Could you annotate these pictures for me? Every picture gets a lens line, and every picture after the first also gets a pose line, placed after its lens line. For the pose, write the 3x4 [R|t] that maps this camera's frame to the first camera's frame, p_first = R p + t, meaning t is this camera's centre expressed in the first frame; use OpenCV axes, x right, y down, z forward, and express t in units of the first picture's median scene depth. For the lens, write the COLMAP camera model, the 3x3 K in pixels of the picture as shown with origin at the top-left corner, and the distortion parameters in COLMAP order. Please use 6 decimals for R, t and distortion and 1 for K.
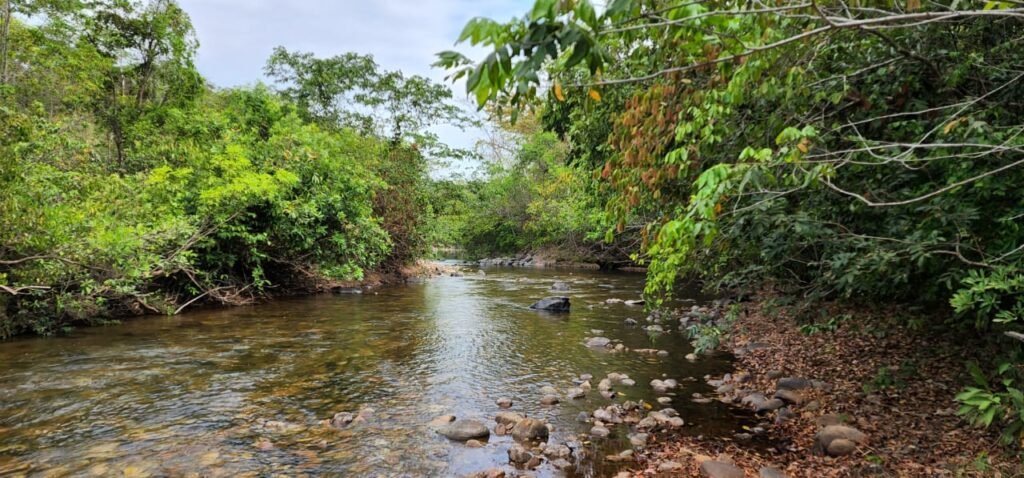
lens RADIAL K [[715.3, 0, 512.0], [0, 715.3, 239.0], [0, 0, 1]] dist [0.099070, -0.090426]
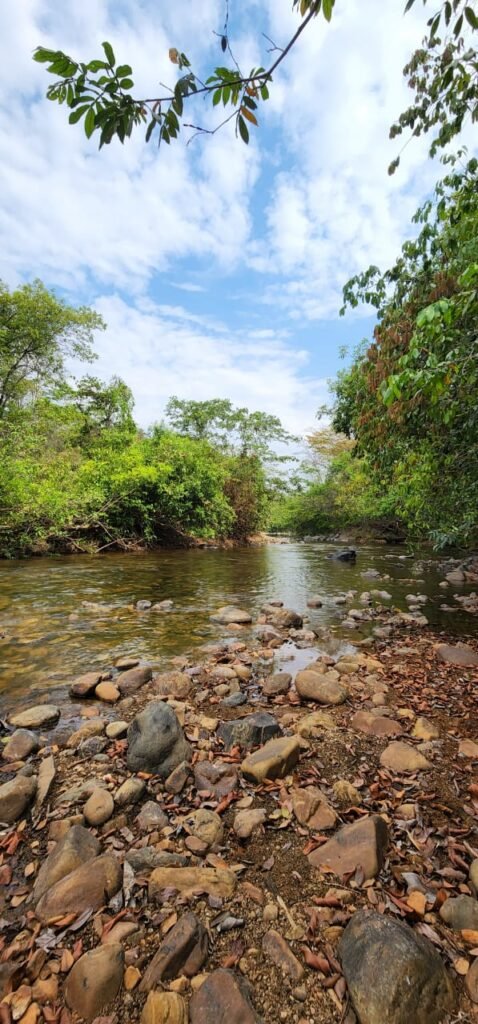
lens RADIAL K [[437.5, 0, 241.6], [0, 437.5, 509.8], [0, 0, 1]] dist [-0.001509, -0.000168]
pose [[0.977863, -0.003439, -0.209219, 0.043186], [-0.008512, 0.998384, -0.056195, 0.053761], [0.209074, 0.056732, 0.976253, 0.119173]]
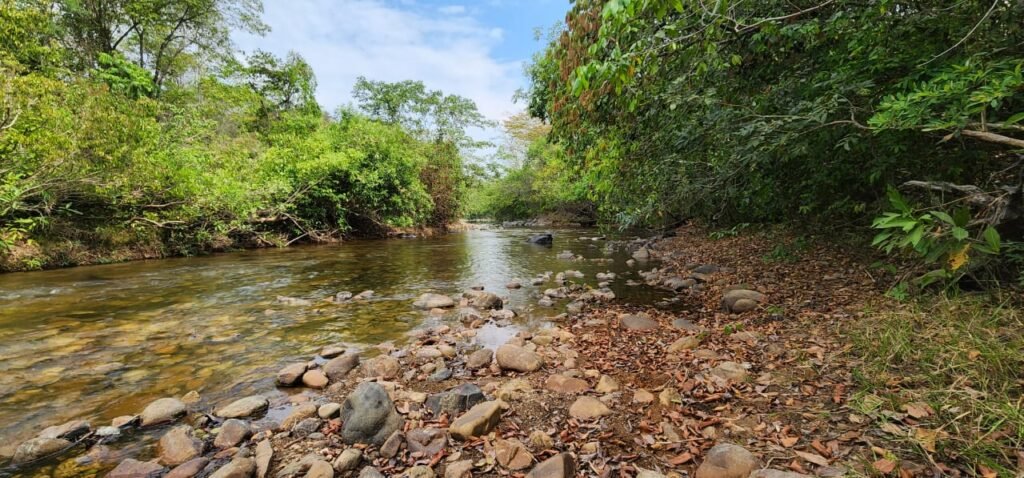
lens RADIAL K [[437.5, 0, 512.9], [0, 437.5, 242.7], [0, 0, 1]] dist [-0.001509, -0.000168]
pose [[0.998654, -0.020025, -0.047847, 0.044636], [0.022458, 0.998452, 0.050875, 0.053680], [0.046755, -0.051881, 0.997558, 0.110925]]
